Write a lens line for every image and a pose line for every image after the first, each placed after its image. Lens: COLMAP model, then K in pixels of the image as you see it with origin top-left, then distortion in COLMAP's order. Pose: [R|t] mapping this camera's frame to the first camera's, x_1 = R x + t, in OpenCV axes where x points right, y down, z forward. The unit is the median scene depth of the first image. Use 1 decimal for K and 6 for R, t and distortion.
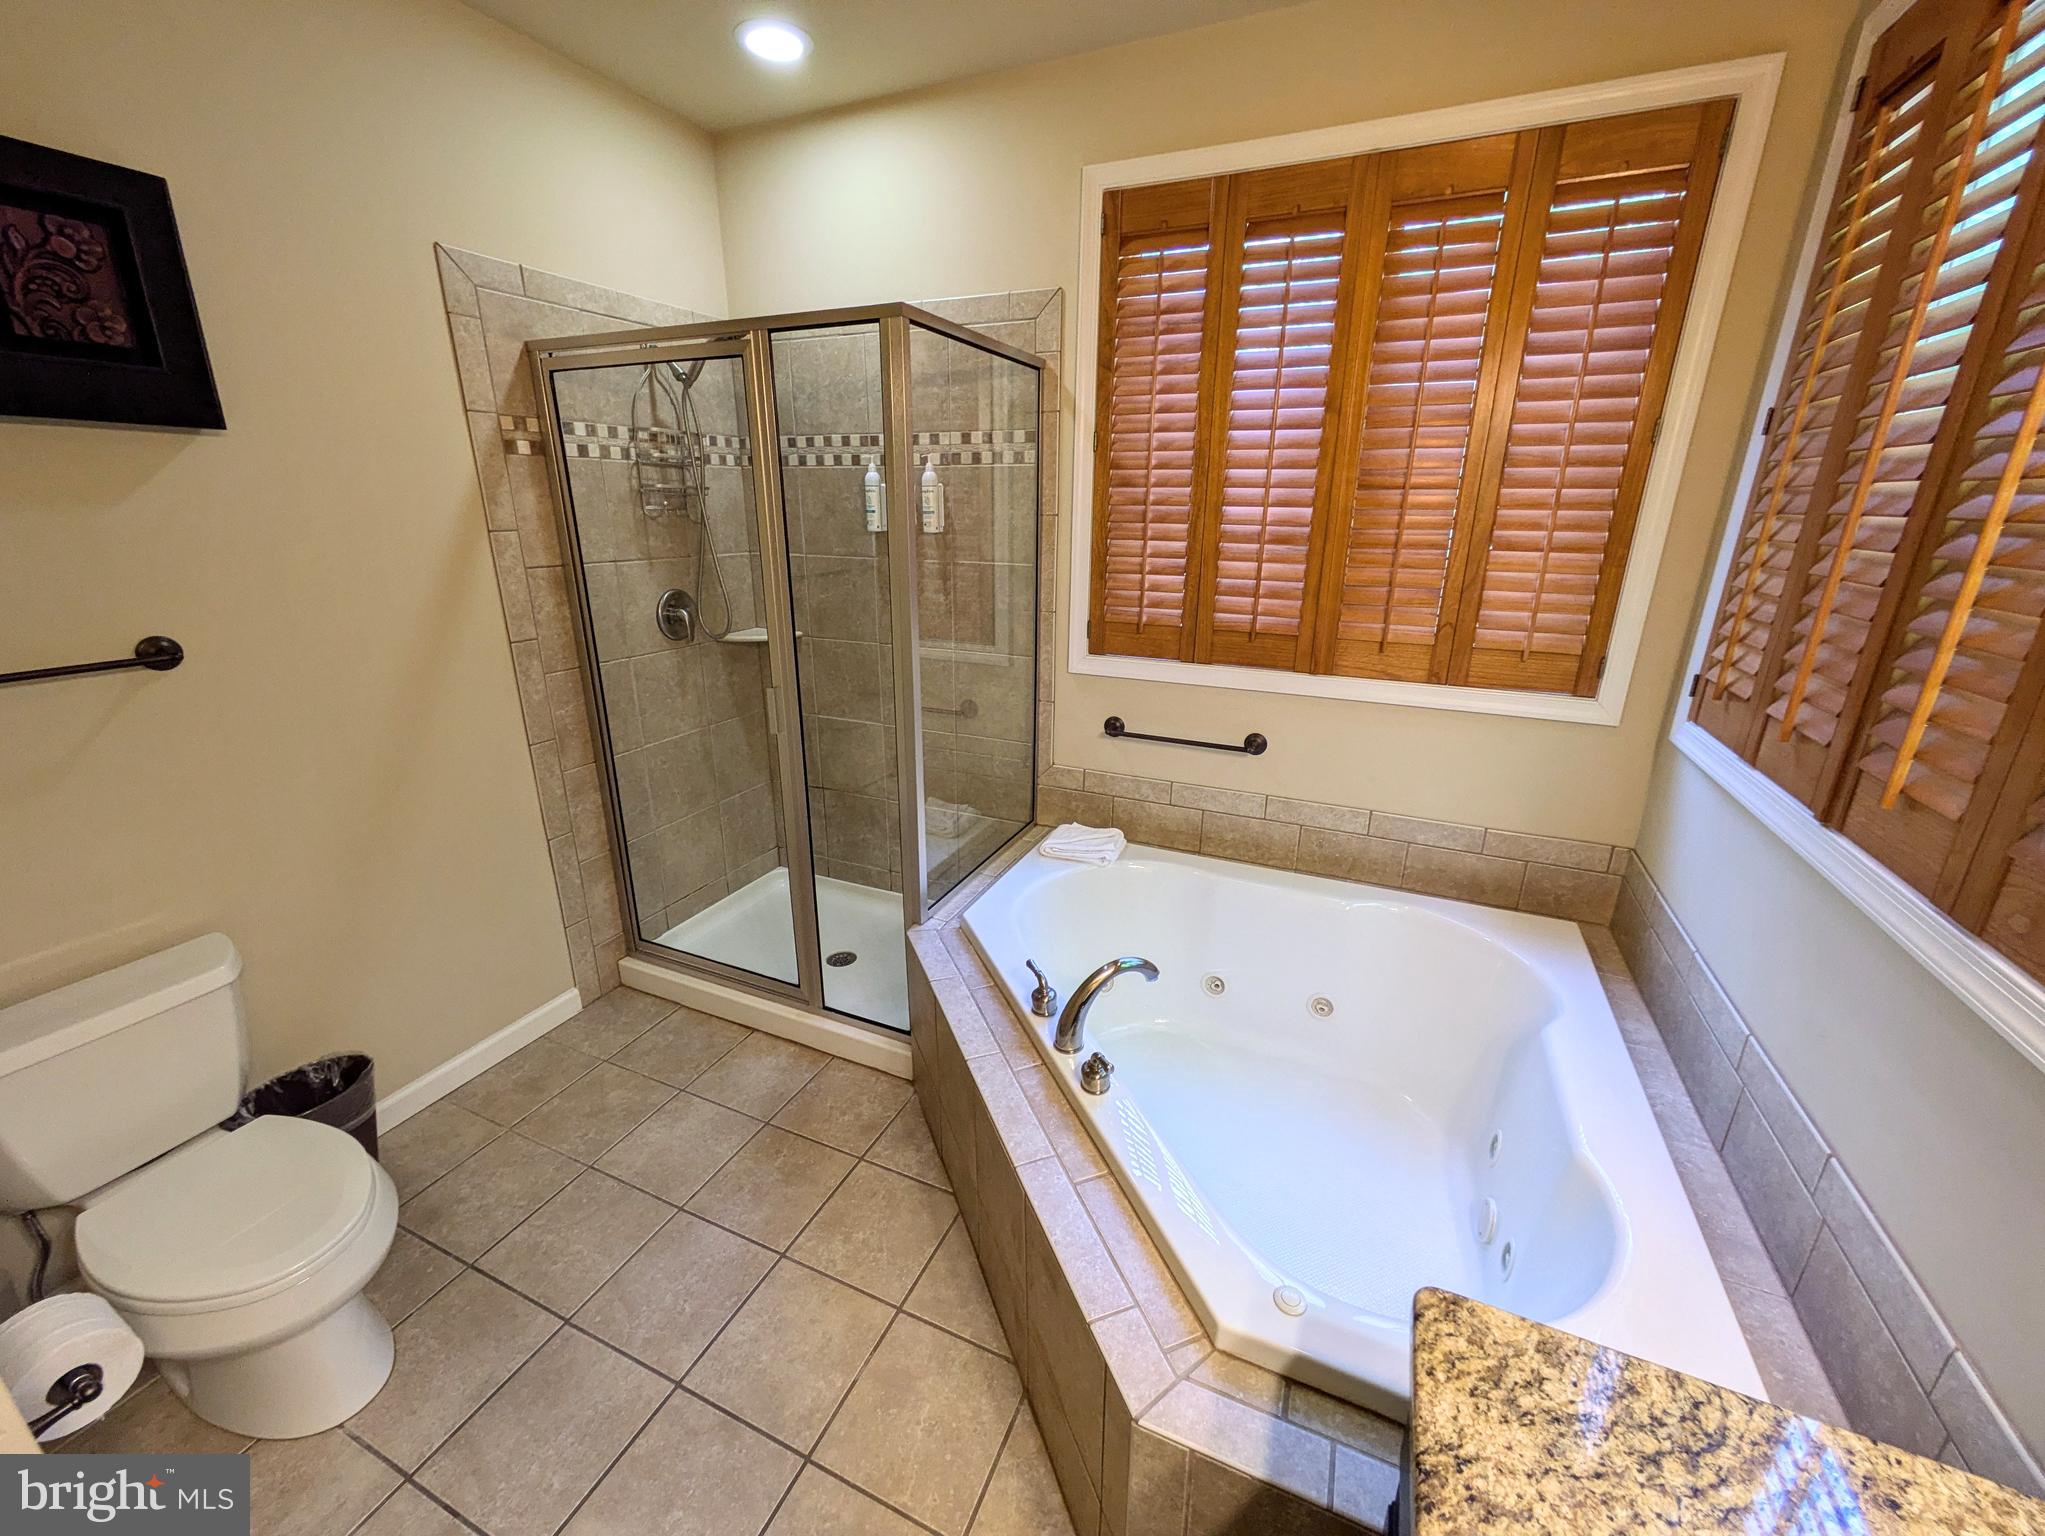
lens RADIAL K [[813.6, 0, 1017.5], [0, 813.6, 764.5], [0, 0, 1]] dist [-0.002667, 0.001062]
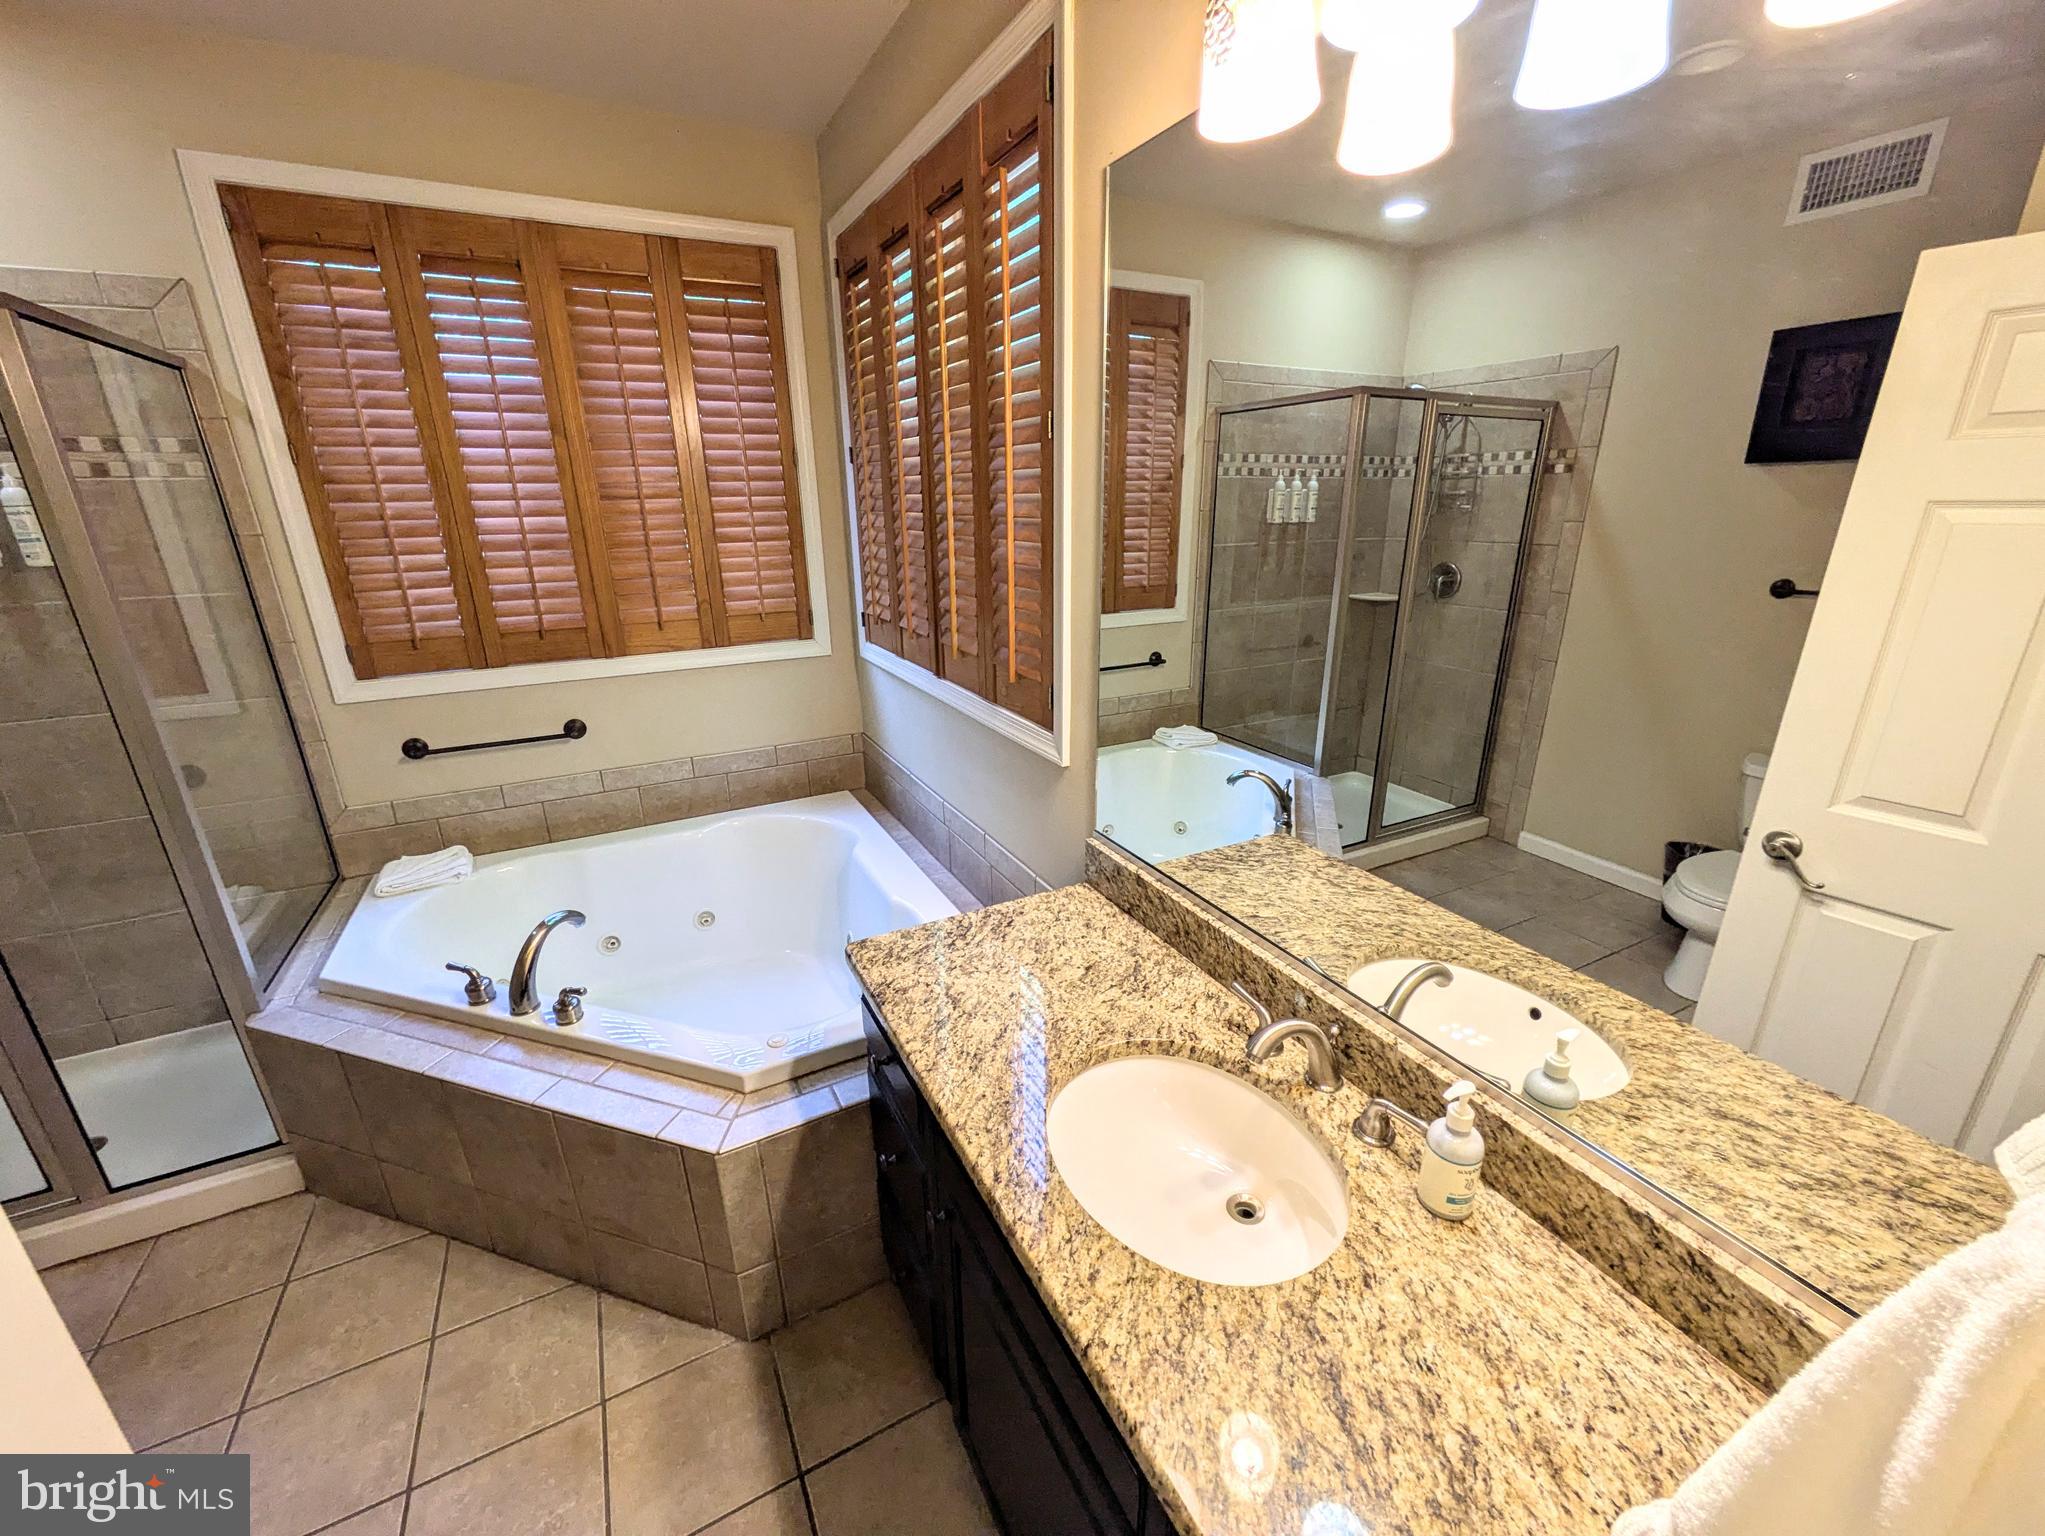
lens RADIAL K [[807.4, 0, 1032.1], [0, 807.4, 764.5], [0, 0, 1]] dist [-0.001317, 0.000437]
pose [[0.607842, -0.267921, 0.747494, -0.190671], [0.262873, 0.956174, 0.128956, 0.049589], [-0.749284, 0.118111, 0.651632, -0.209082]]
